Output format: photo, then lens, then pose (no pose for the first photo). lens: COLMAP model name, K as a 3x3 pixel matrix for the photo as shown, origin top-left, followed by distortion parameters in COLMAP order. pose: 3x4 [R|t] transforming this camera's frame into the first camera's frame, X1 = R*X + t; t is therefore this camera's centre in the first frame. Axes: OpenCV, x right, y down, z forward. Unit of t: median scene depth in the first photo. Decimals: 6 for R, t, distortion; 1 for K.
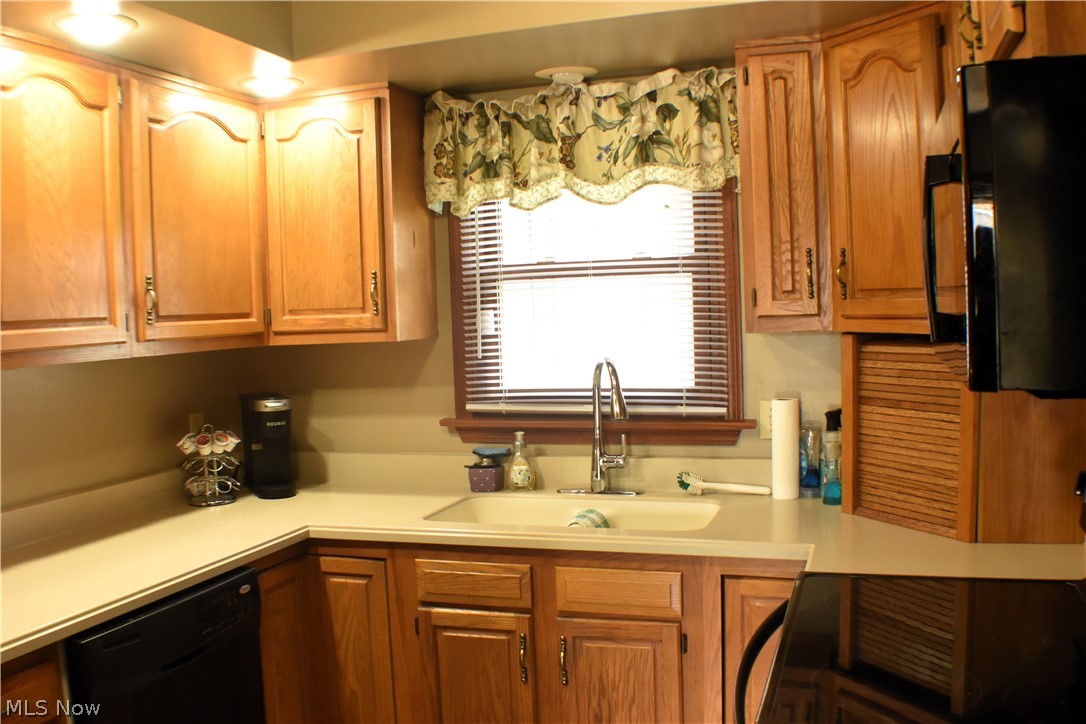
lens RADIAL K [[1230.8, 0, 543.3], [0, 1230.8, 364.0], [0, 0, 1]] dist [-0.015791, 0.000000]
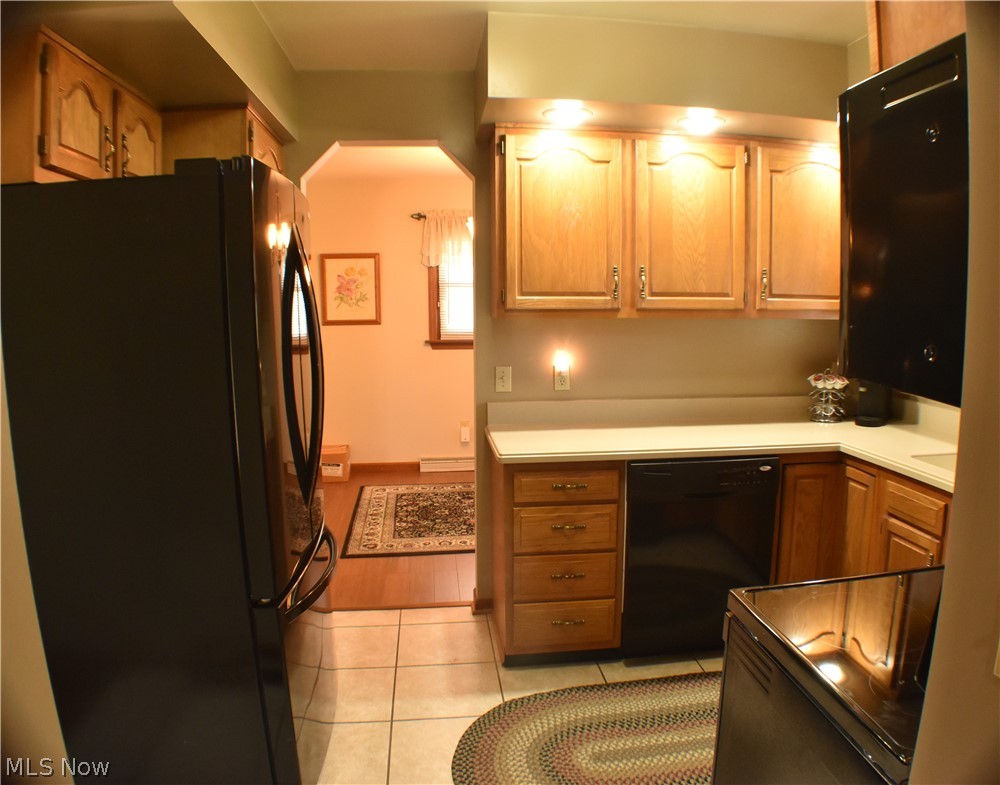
lens RADIAL K [[867.3, 0, 501.2], [0, 867.3, 389.0], [0, 0, 1]] dist [-0.008992, -0.000885]
pose [[0.414445, 0.135381, -0.899949, 0.543532], [-0.077998, 0.990519, 0.113086, -0.015926], [0.906726, 0.023327, 0.421075, 0.197400]]
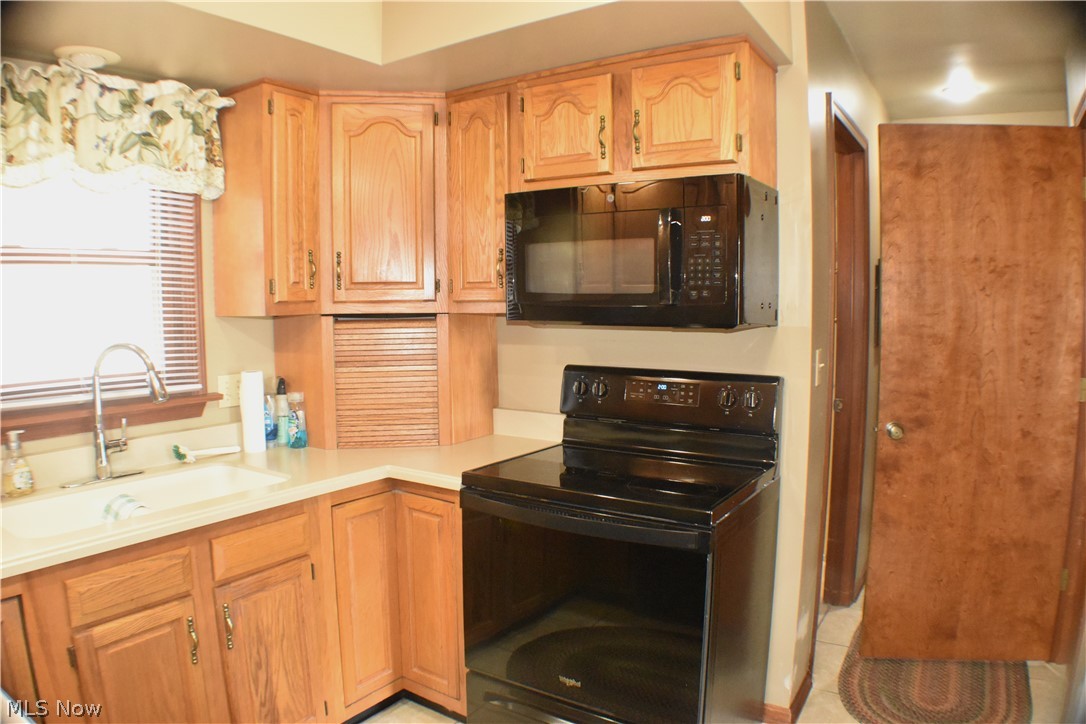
lens RADIAL K [[803.3, 0, 544.4], [0, 803.3, 362.4], [0, 0, 1]] dist [-0.087953, -0.009287]
pose [[0.237658, -0.046468, 0.970237, -0.509491], [0.063650, 0.997453, 0.032180, 0.012269], [-0.969261, 0.054108, 0.240010, 0.522323]]
